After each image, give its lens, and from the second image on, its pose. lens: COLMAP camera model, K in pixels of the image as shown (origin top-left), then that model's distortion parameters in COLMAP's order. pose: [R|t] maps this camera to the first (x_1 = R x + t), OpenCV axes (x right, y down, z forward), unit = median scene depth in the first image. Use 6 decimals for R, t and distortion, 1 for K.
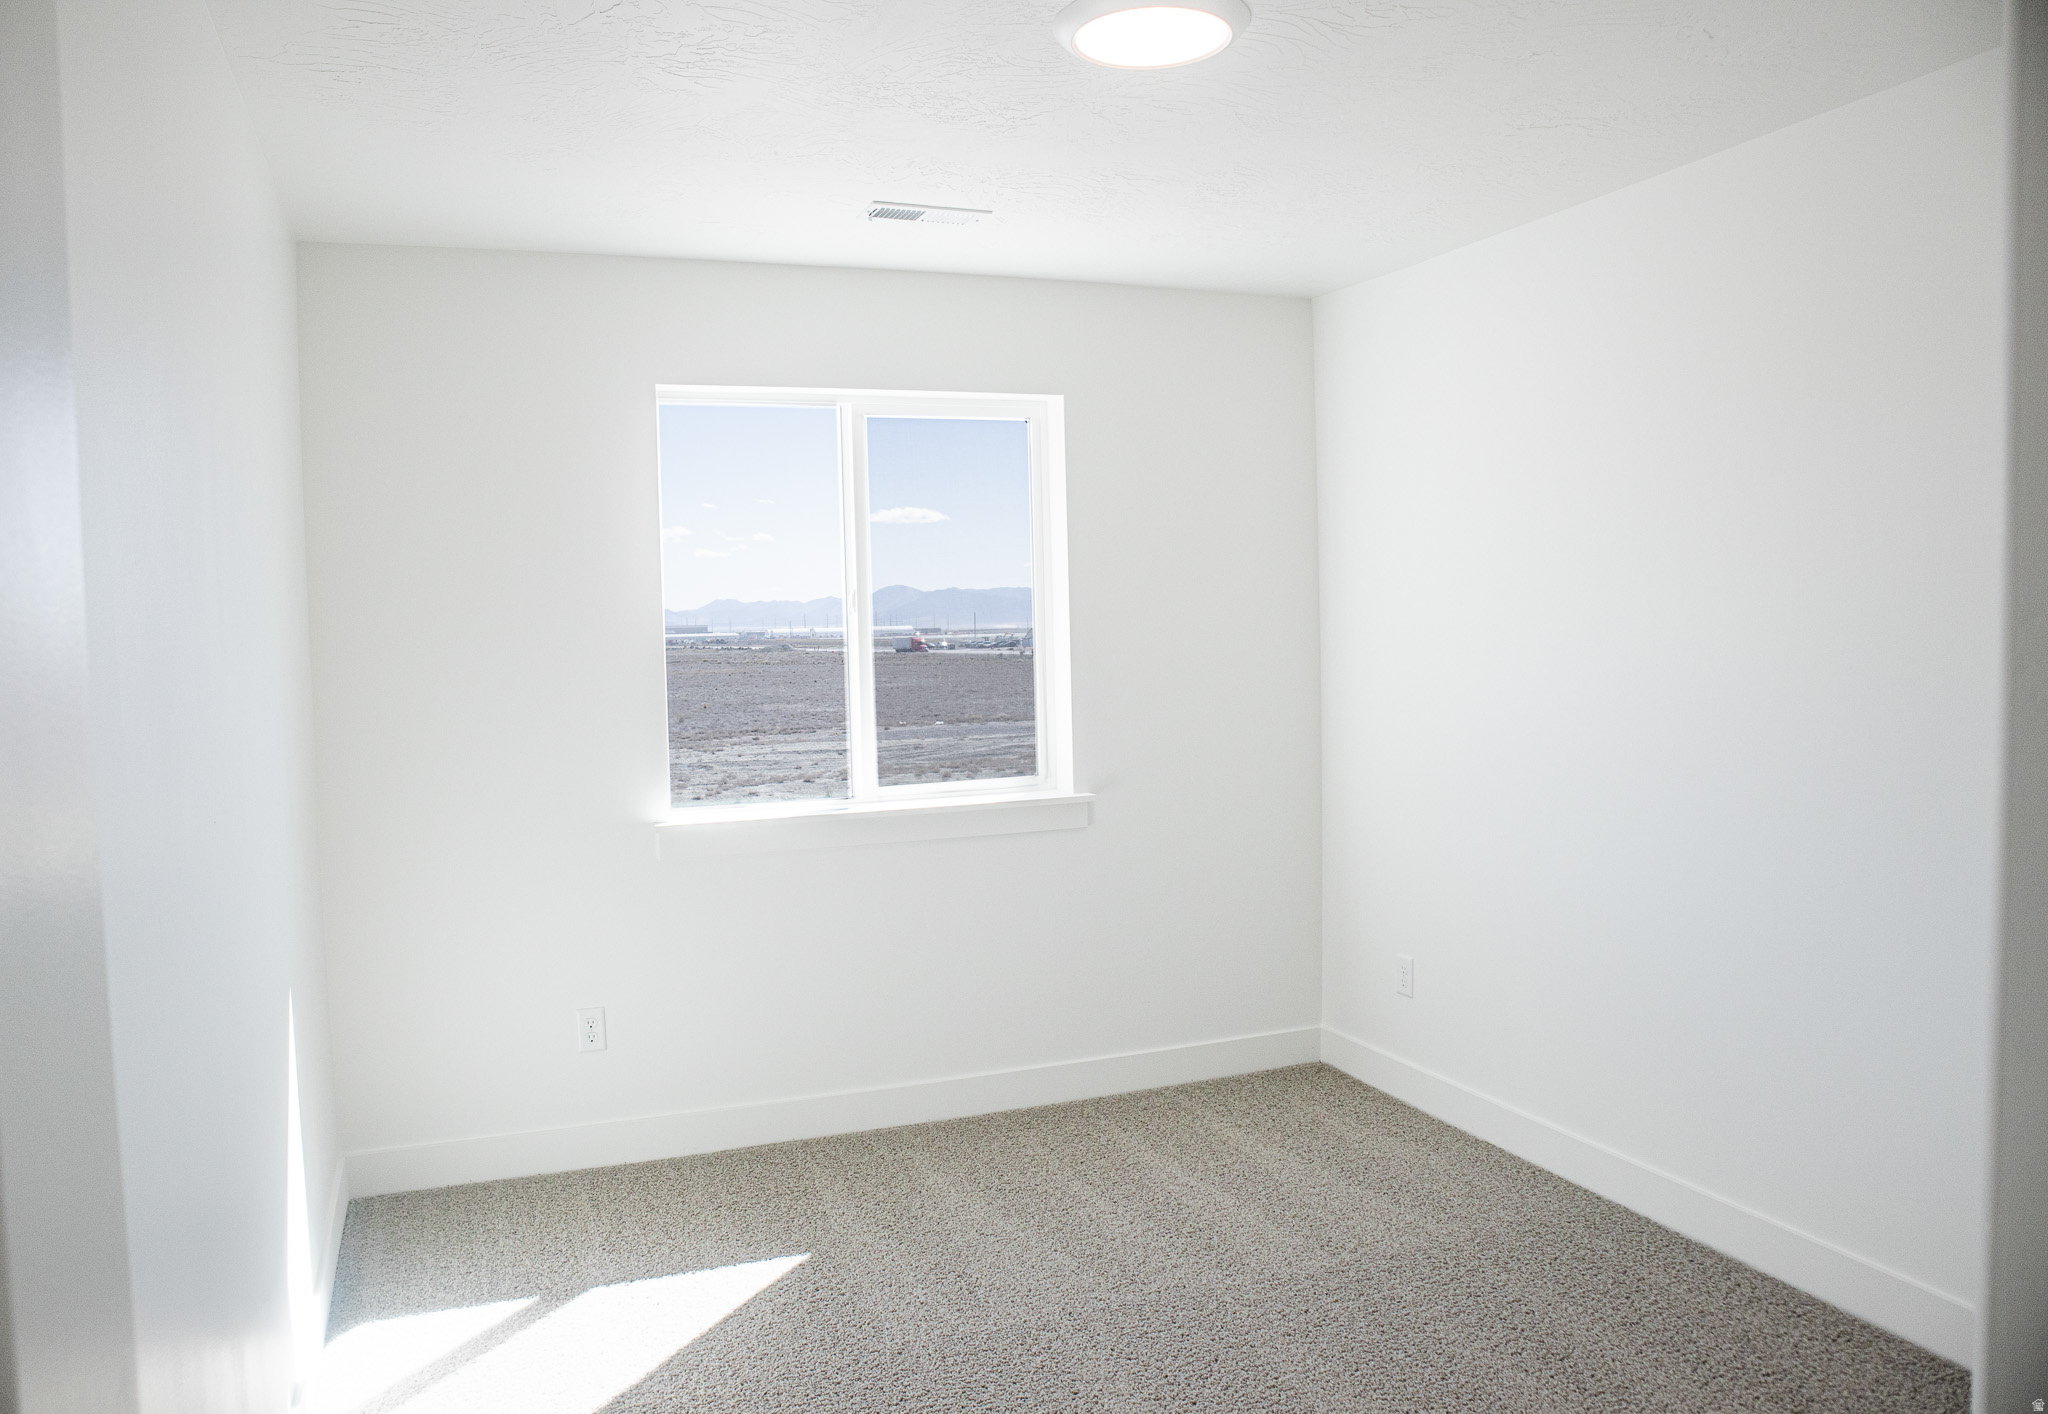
lens RADIAL K [[1423.1, 0, 1024.0], [0, 1423.1, 707.0], [0, 0, 1]] dist [0.001922, 0.000397]
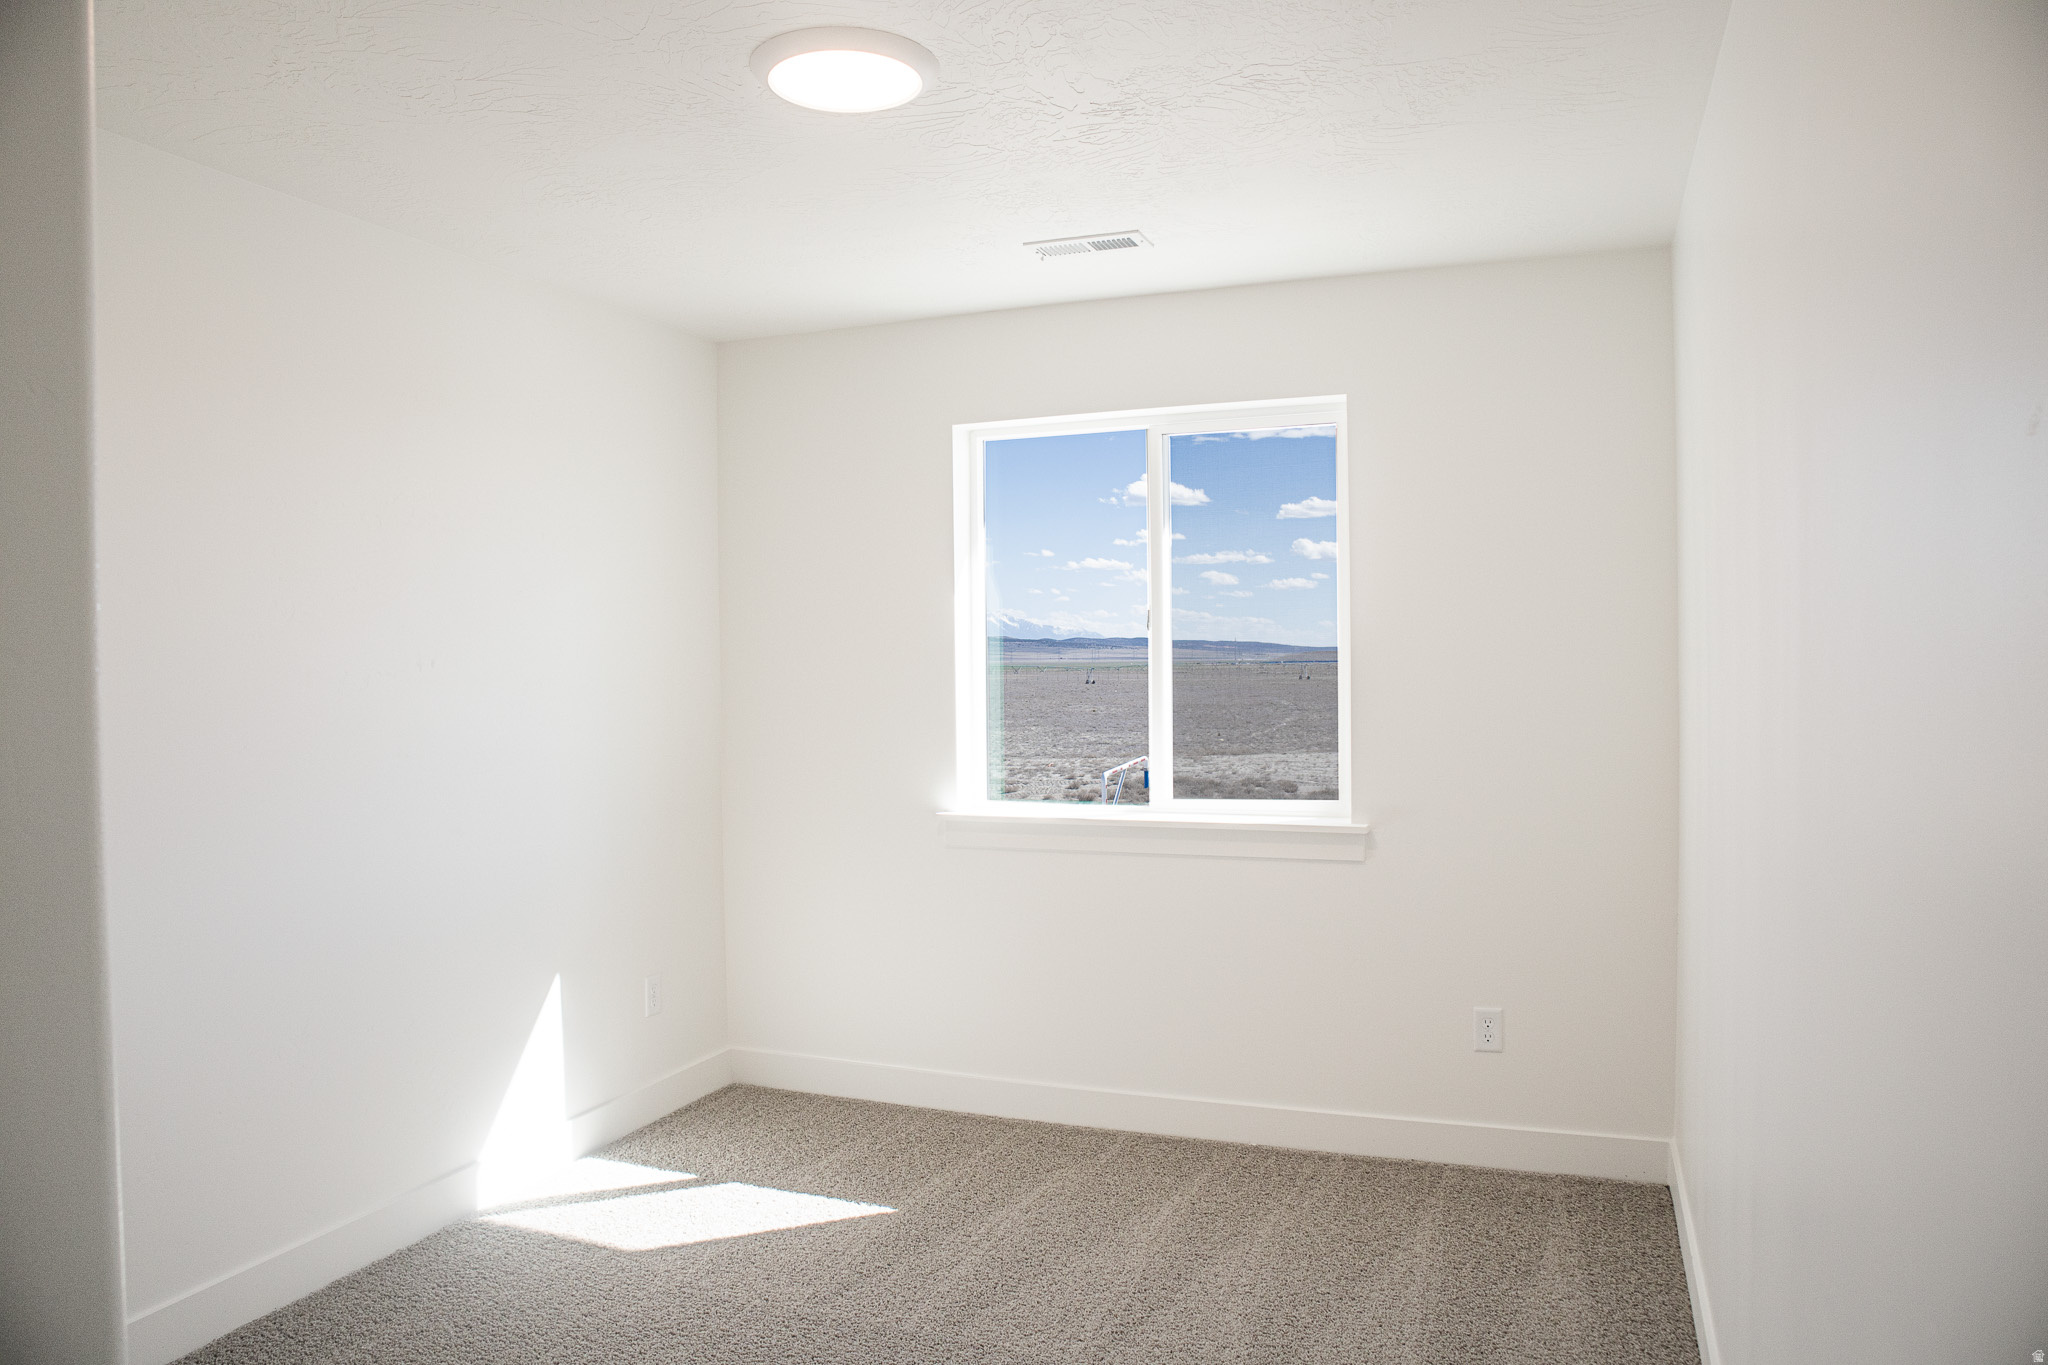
lens RADIAL K [[1449.9, 0, 1024.0], [0, 1449.9, 682.5], [0, 0, 1]] dist [-0.006358, -0.001475]
pose [[0.751059, 0.029365, -0.659582, 0.498721], [-0.035314, 0.999367, 0.004280, -0.027289], [0.659290, 0.020078, 0.751620, 0.154265]]
